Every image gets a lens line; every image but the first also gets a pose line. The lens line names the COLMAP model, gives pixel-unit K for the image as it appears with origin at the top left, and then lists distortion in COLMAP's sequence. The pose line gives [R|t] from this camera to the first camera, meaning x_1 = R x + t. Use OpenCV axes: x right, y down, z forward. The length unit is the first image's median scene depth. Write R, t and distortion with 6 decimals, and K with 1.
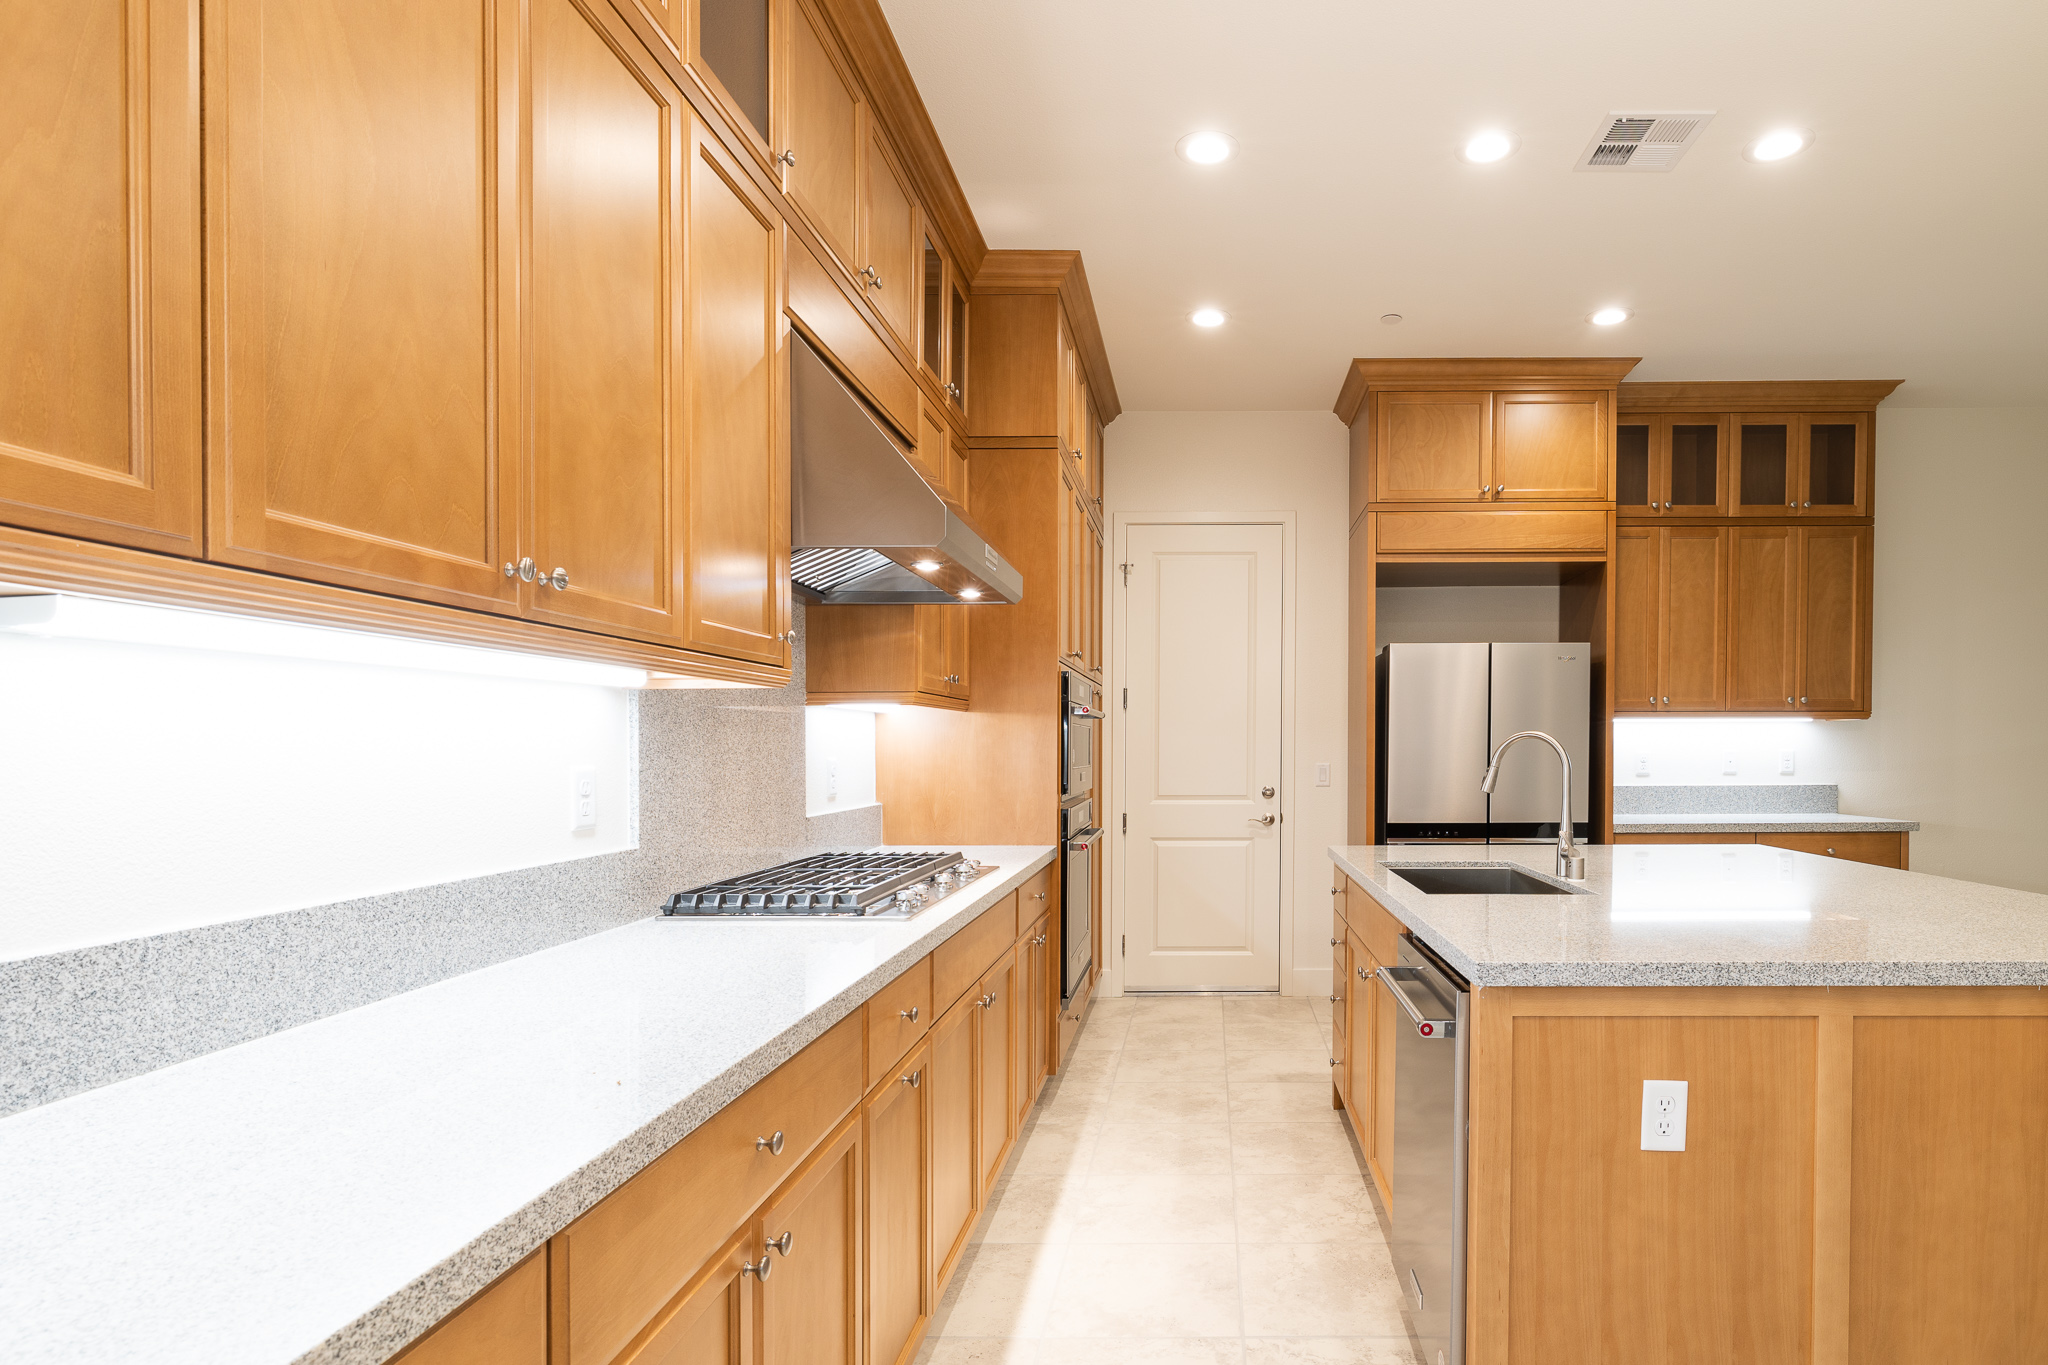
lens RADIAL K [[1070.4, 0, 1073.2], [0, 1070.4, 754.0], [0, 0, 1]] dist [-0.010686, 0.005312]
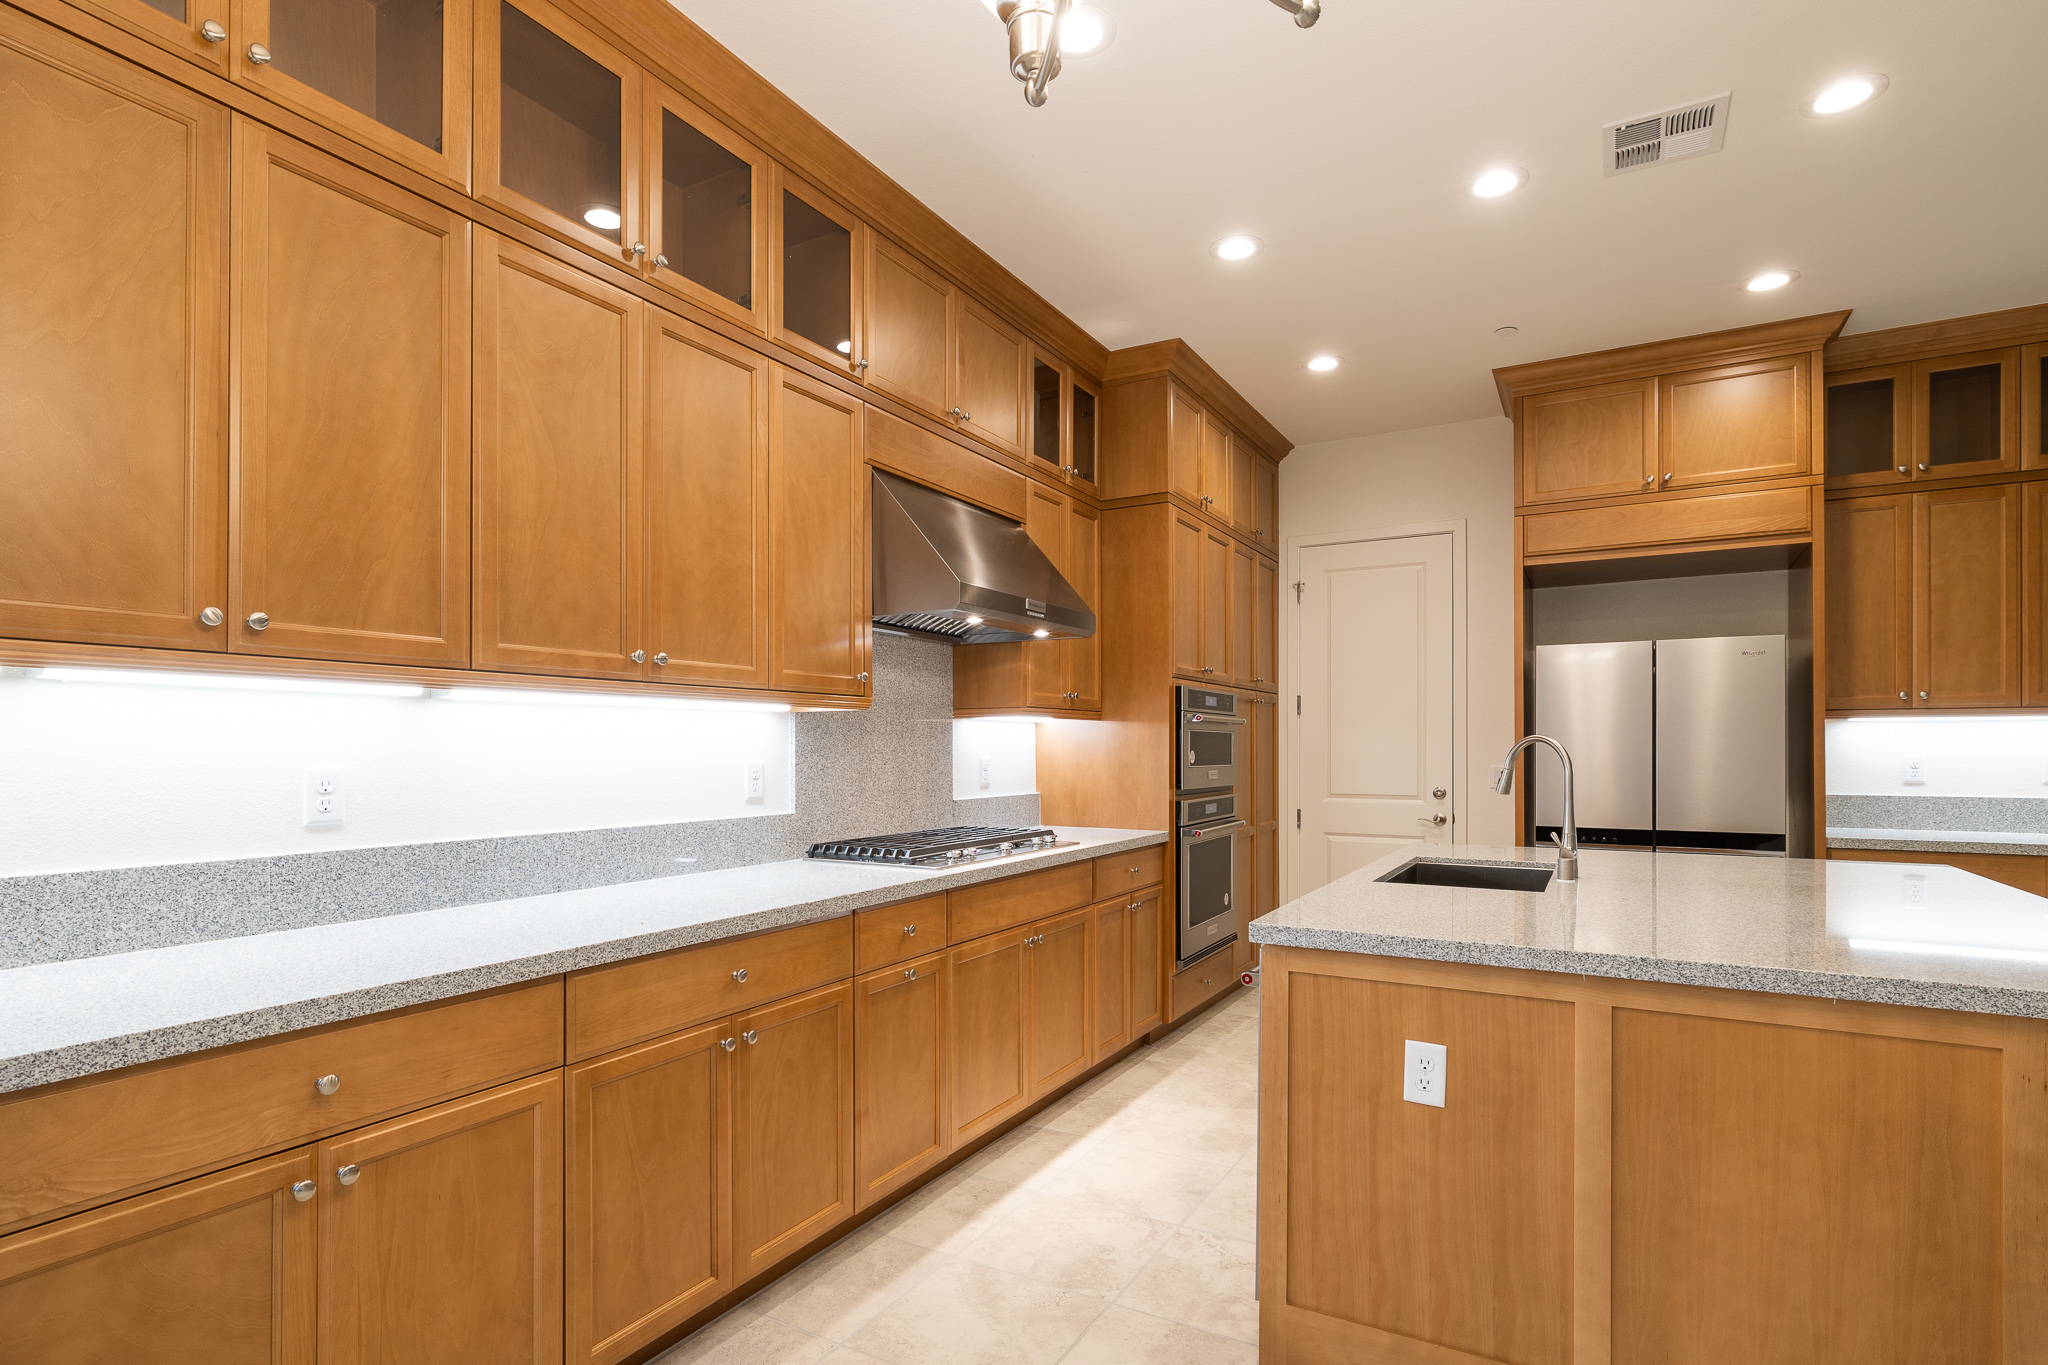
lens RADIAL K [[1070.4, 0, 995.9], [0, 1070.4, 734.2], [0, 0, 1]] dist [-0.010686, 0.005312]
pose [[0.857709, -0.004658, -0.514115, 0.505947], [-0.004883, 0.999840, -0.017206, -0.001947], [0.514113, 0.017268, 0.857549, -0.152246]]
